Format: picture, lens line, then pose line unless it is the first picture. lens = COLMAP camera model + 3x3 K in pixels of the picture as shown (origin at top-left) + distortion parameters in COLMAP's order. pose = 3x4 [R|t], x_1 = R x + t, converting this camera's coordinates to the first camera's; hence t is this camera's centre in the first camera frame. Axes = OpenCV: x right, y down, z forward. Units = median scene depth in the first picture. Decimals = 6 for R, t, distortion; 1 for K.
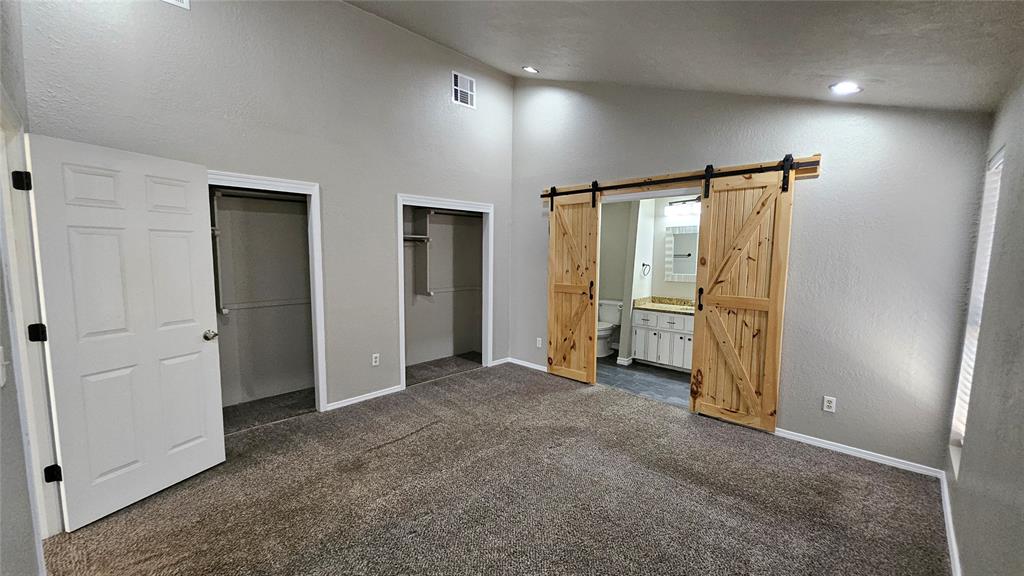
lens RADIAL K [[400.5, 0, 513.4], [0, 400.5, 291.8], [0, 0, 1]] dist [-0.000252, -0.000075]
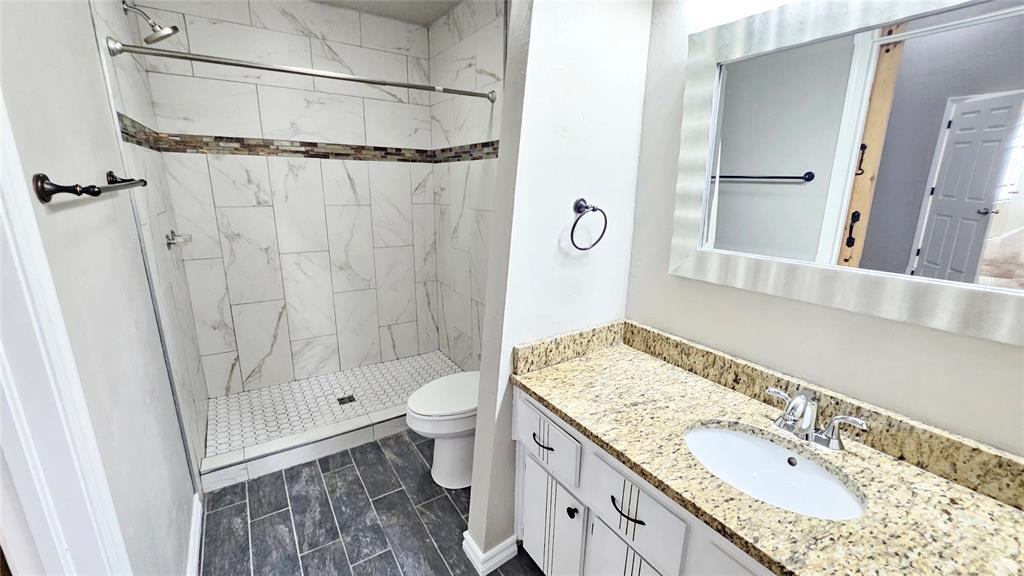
lens RADIAL K [[414.2, 0, 521.5], [0, 414.2, 292.0], [0, 0, 1]] dist [0.001698, 0.000386]
pose [[0.978152, 0.057085, -0.199901, 0.346658], [-0.025513, 0.987255, 0.157088, -0.055101], [0.206320, -0.148556, 0.967142, 0.742894]]
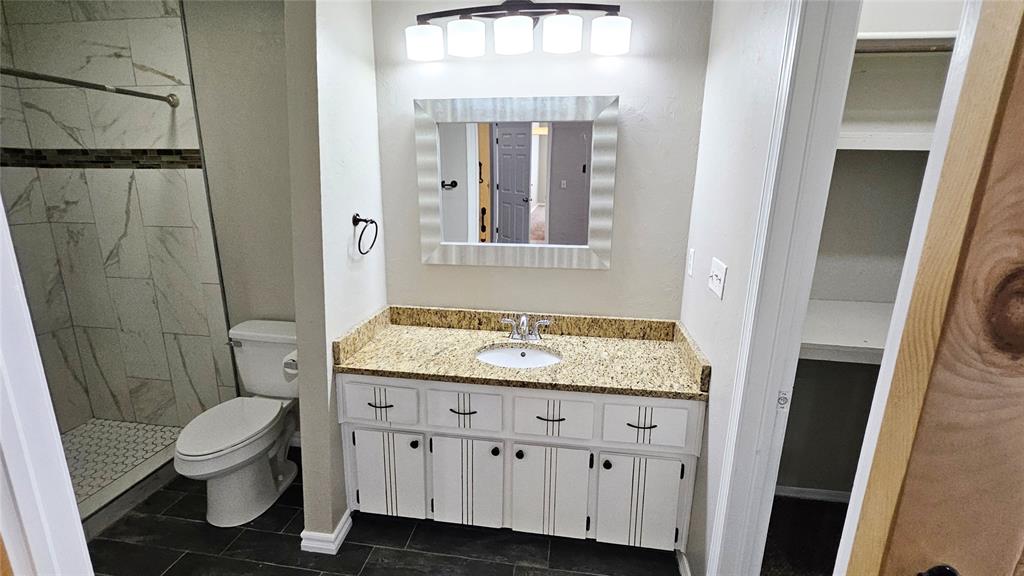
lens RADIAL K [[450.7, 0, 512.0], [0, 450.7, 288.0], [0, 0, 1]] dist [-0.000444, -0.000114]
pose [[0.812072, -0.133635, 0.568049, 0.220110], [0.051319, 0.986009, 0.158597, -0.065347], [-0.581296, -0.099640, 0.807568, 0.649195]]
